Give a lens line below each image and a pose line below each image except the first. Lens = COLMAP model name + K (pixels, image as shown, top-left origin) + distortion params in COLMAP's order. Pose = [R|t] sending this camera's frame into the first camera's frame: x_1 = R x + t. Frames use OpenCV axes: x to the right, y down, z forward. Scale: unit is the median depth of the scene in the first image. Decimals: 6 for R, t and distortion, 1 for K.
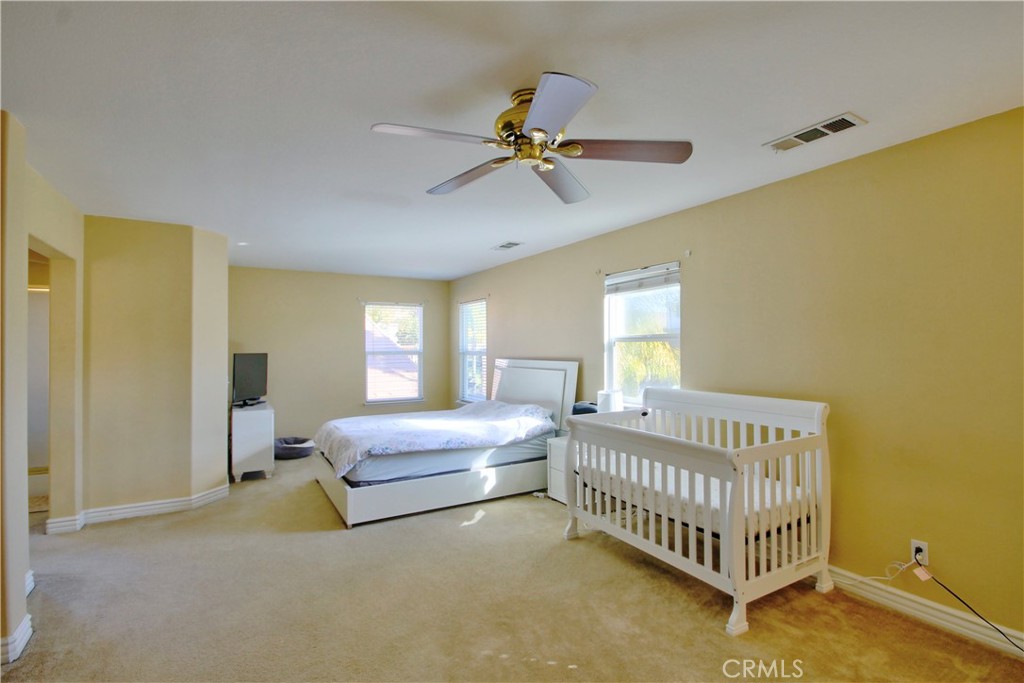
lens RADIAL K [[470.8, 0, 516.1], [0, 470.8, 348.7], [0, 0, 1]] dist [-0.023036, 0.000691]
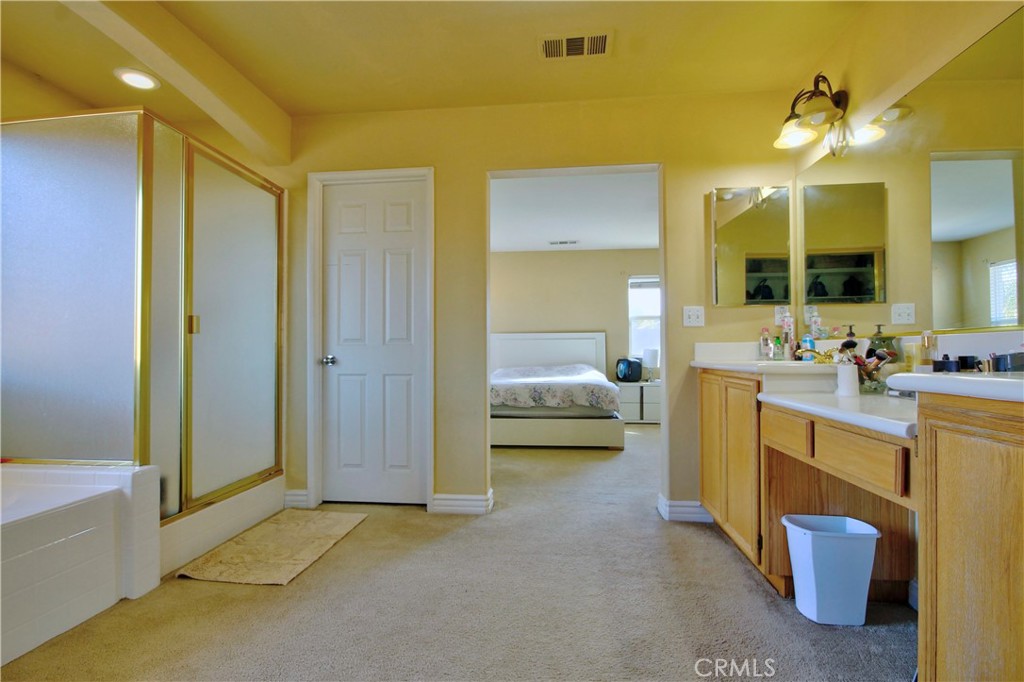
lens RADIAL K [[470.8, 0, 516.1], [0, 470.8, 348.2], [0, 0, 1]] dist [-0.023036, 0.000691]
pose [[0.593888, 0.009022, 0.804497, -1.247529], [0.001000, 0.999928, -0.011952, 0.096169], [-0.804547, 0.007903, 0.593837, 0.385191]]
